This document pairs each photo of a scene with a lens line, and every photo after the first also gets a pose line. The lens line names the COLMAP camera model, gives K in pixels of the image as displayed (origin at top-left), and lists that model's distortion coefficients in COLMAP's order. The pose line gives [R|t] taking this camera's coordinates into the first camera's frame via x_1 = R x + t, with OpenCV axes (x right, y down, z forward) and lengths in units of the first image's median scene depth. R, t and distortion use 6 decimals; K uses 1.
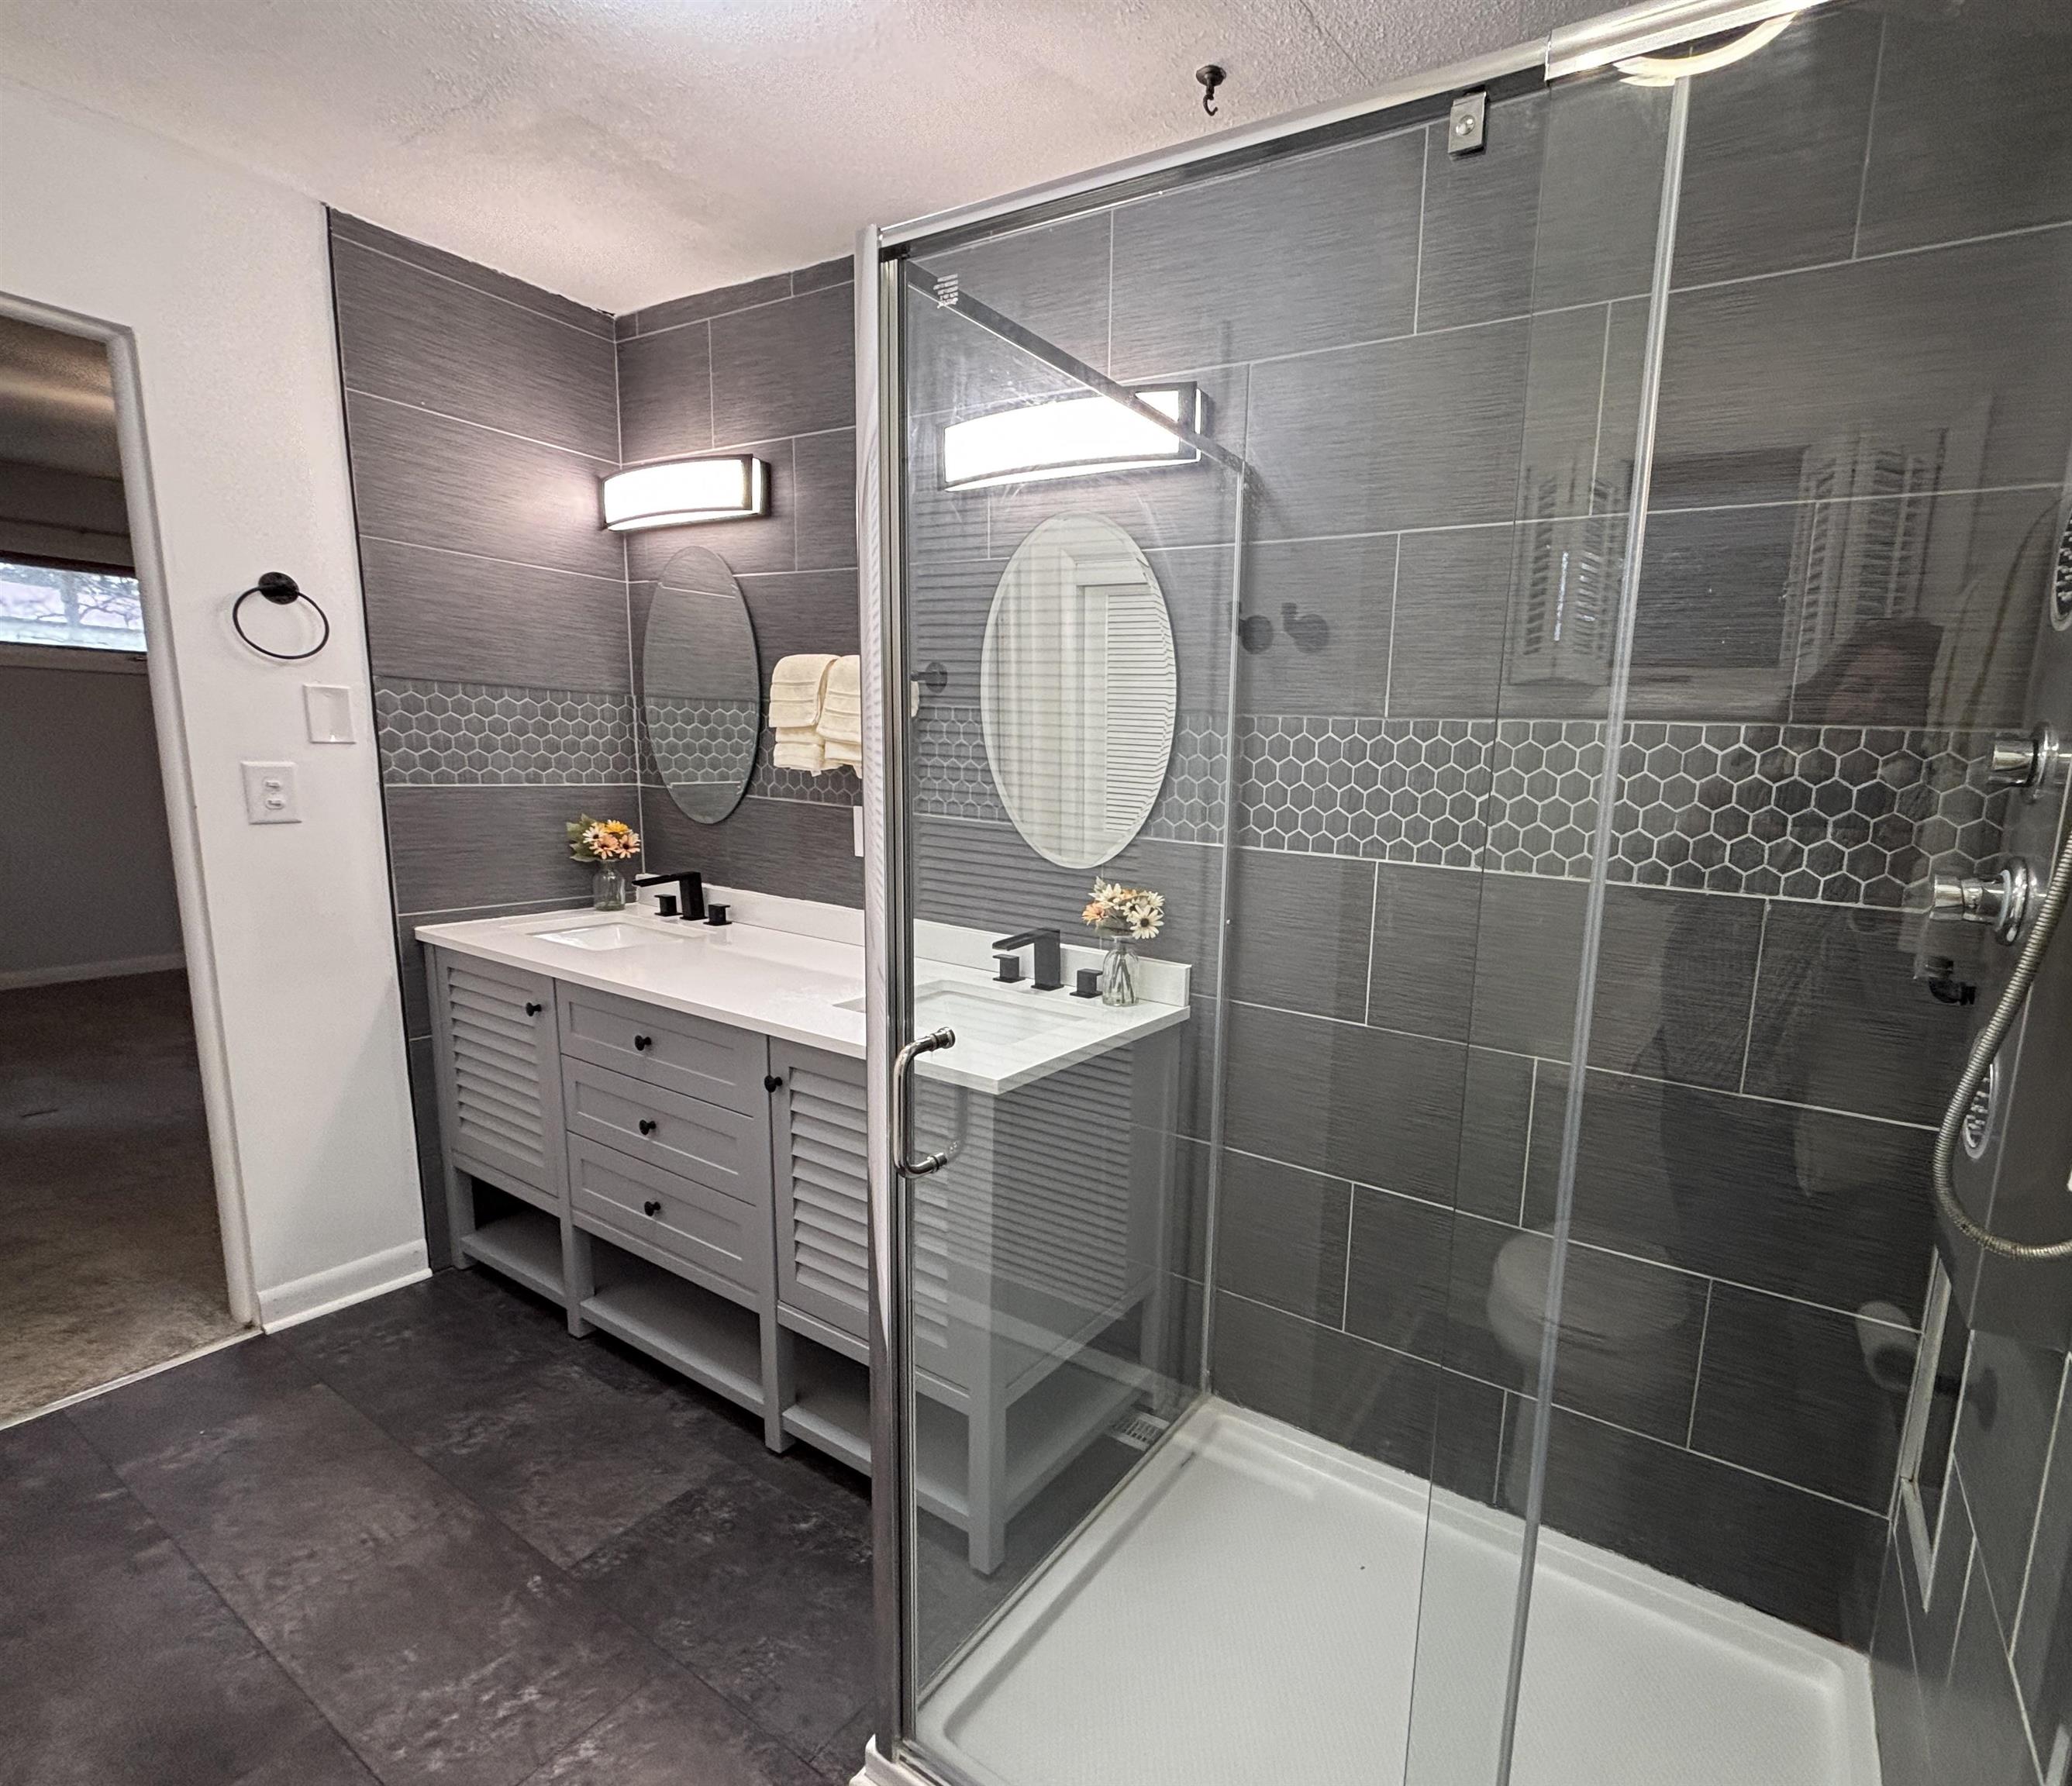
lens RADIAL K [[982.5, 0, 1209.6], [0, 982.5, 911.4], [0, 0, 1]] dist [-0.002170, 0.001899]
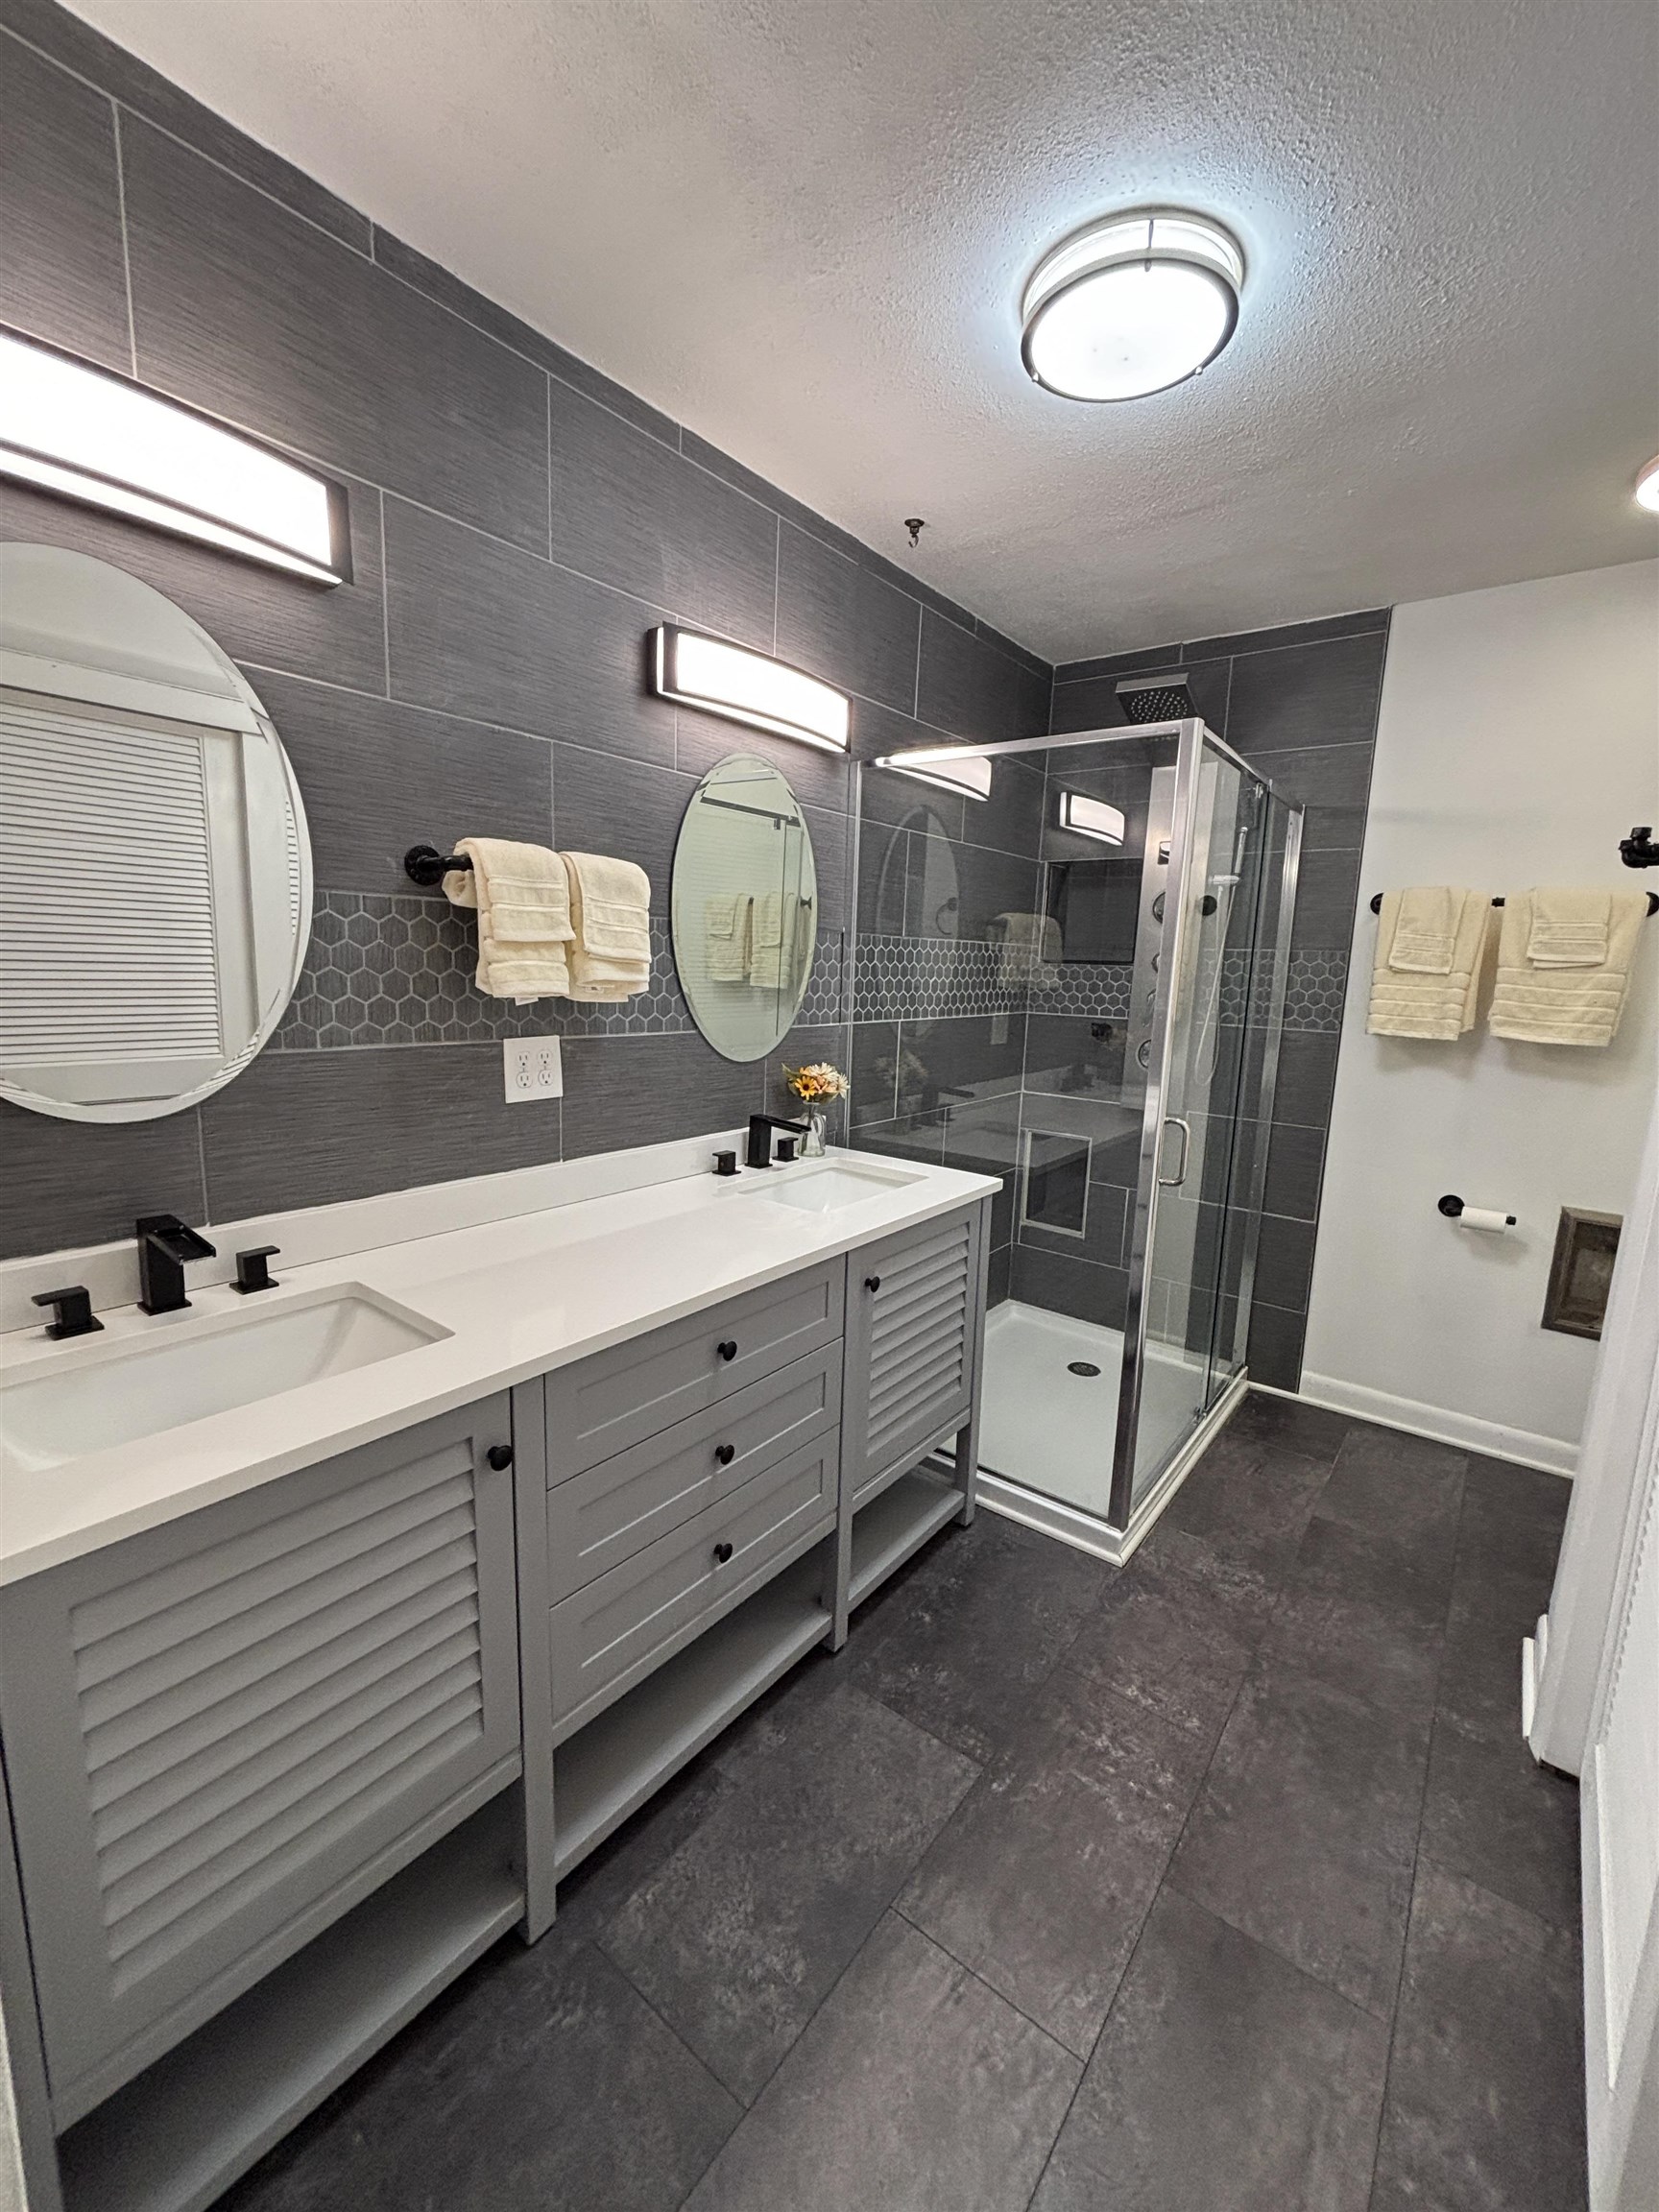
lens RADIAL K [[888.6, 0, 824.4], [0, 888.6, 1111.9], [0, 0, 1]] dist [-0.011360, 0.005854]
pose [[0.152219, -0.204918, 0.966870, -0.998803], [0.136424, 0.973262, 0.184795, -0.145450], [-0.978886, 0.103775, 0.176105, 0.635588]]
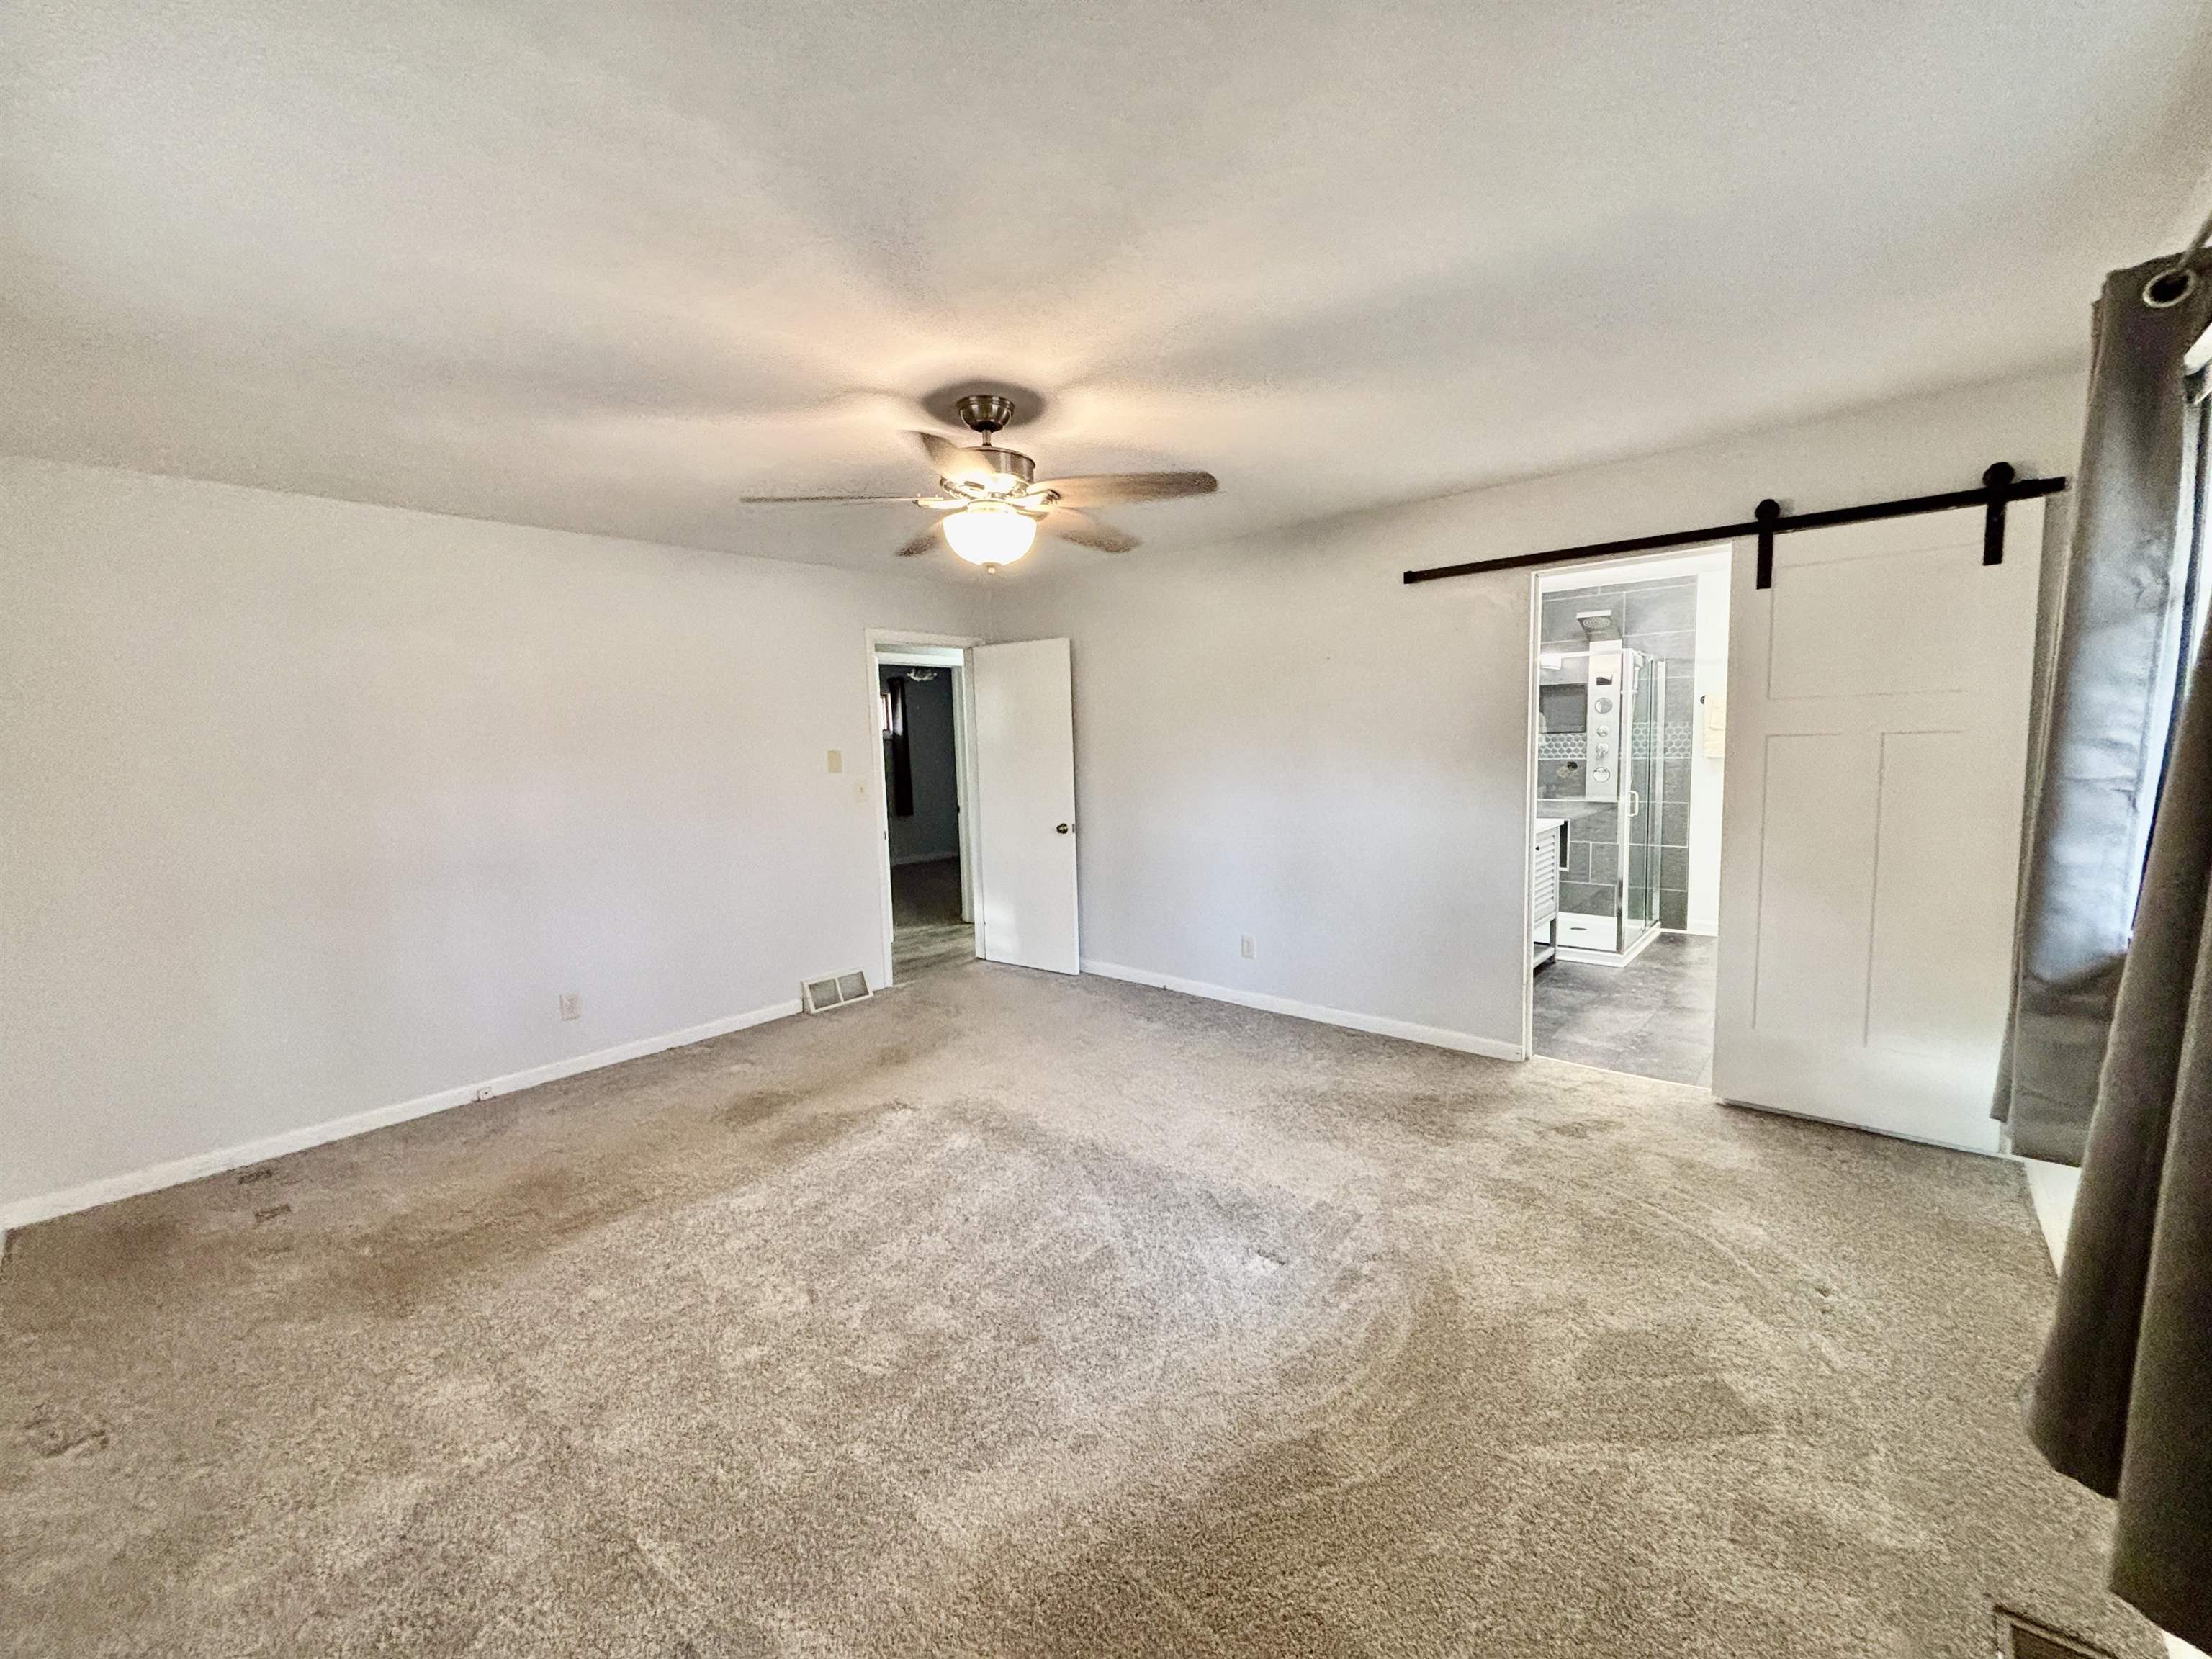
lens RADIAL K [[886.2, 0, 1104.7], [0, 886.2, 829.0], [0, 0, 1]] dist [-0.000904, -0.000682]
pose [[0.201792, -0.150533, 0.967791, -2.591299], [0.197101, 0.974145, 0.110424, -0.355312], [-0.959391, 0.168470, 0.226245, 1.246482]]
